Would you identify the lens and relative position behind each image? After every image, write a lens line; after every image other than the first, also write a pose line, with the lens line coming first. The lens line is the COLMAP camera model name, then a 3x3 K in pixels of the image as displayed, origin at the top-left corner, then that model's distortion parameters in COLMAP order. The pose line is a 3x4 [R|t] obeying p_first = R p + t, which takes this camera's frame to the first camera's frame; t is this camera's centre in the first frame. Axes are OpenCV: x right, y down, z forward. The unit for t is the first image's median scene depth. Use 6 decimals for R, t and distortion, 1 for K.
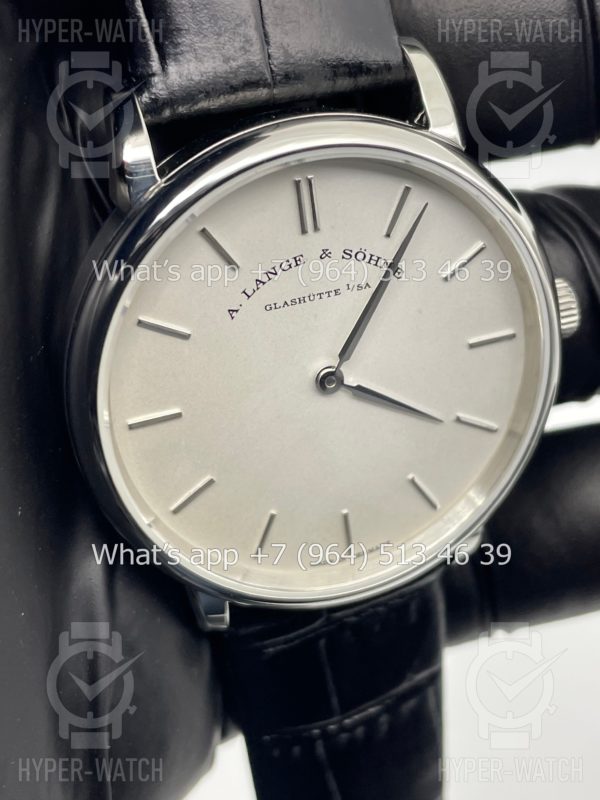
lens RADIAL K [[1247.0, 0, 301.2], [0, 1247.0, 406.9], [0, 0, 1]] dist [0.064769, 0.000000]
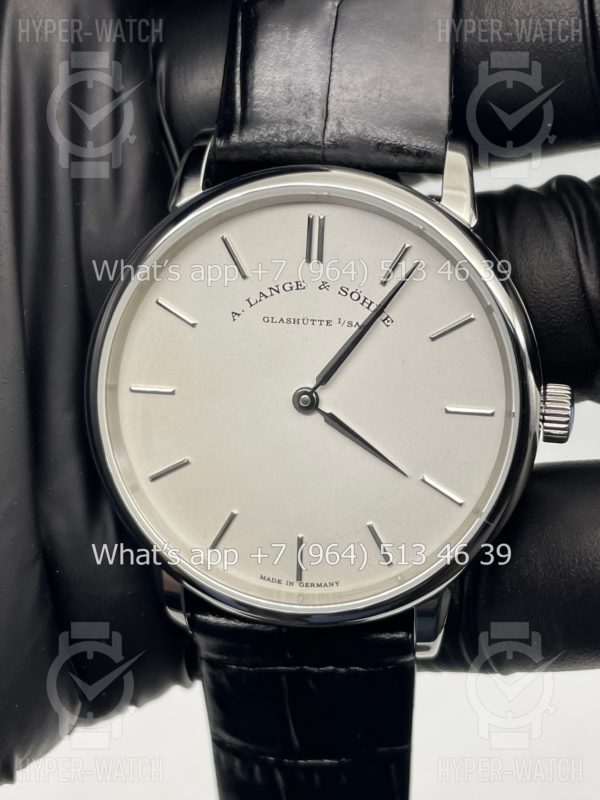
lens RADIAL K [[1247.0, 0, 295.5], [0, 1247.0, 382.4], [0, 0, 1]] dist [0.064769, 0.000000]
pose [[0.866440, 0.201199, -0.456947, 0.533738], [-0.333279, 0.914527, -0.229270, 0.228186], [0.371762, 0.350940, 0.859438, 0.036612]]
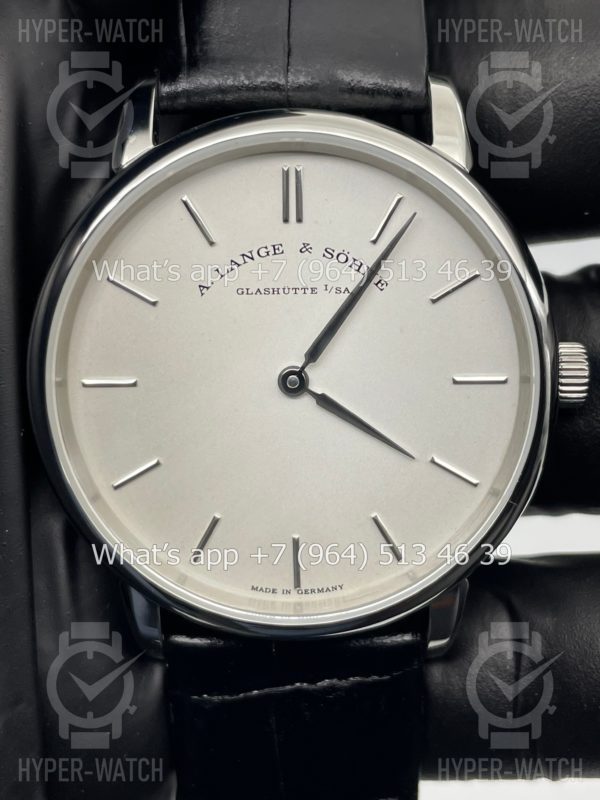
lens RADIAL K [[1247.0, 0, 292.2], [0, 1247.0, 393.0], [0, 0, 1]] dist [0.064769, 0.000000]
pose [[0.943098, 0.140869, -0.301200, 0.323173], [-0.223881, 0.938753, -0.261953, 0.247595], [0.245851, 0.314480, 0.916875, 0.118803]]
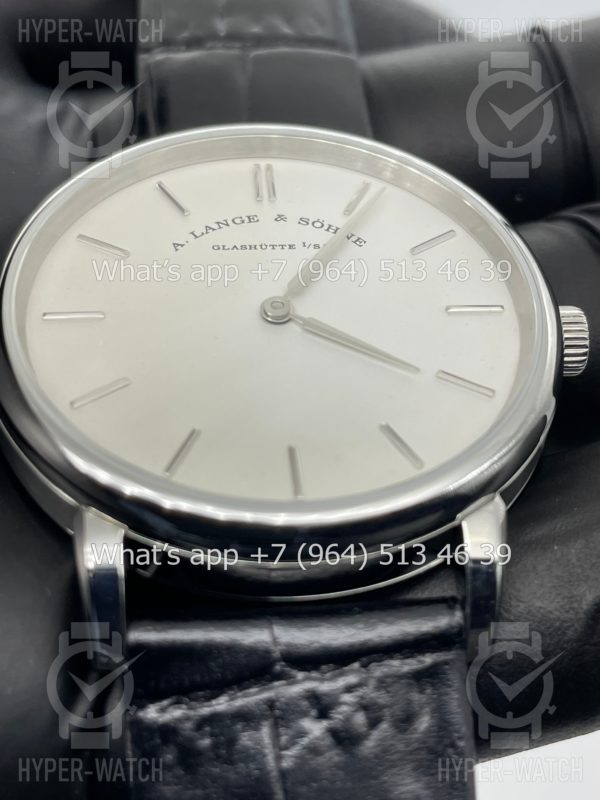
lens RADIAL K [[1247.0, 0, 306.7], [0, 1247.0, 405.1], [0, 0, 1]] dist [0.064769, 0.000000]
pose [[0.969089, -0.127963, -0.210931, 0.228920], [-0.127070, 0.473955, -0.871332, 0.807867], [0.211471, 0.871201, 0.443045, 0.687515]]
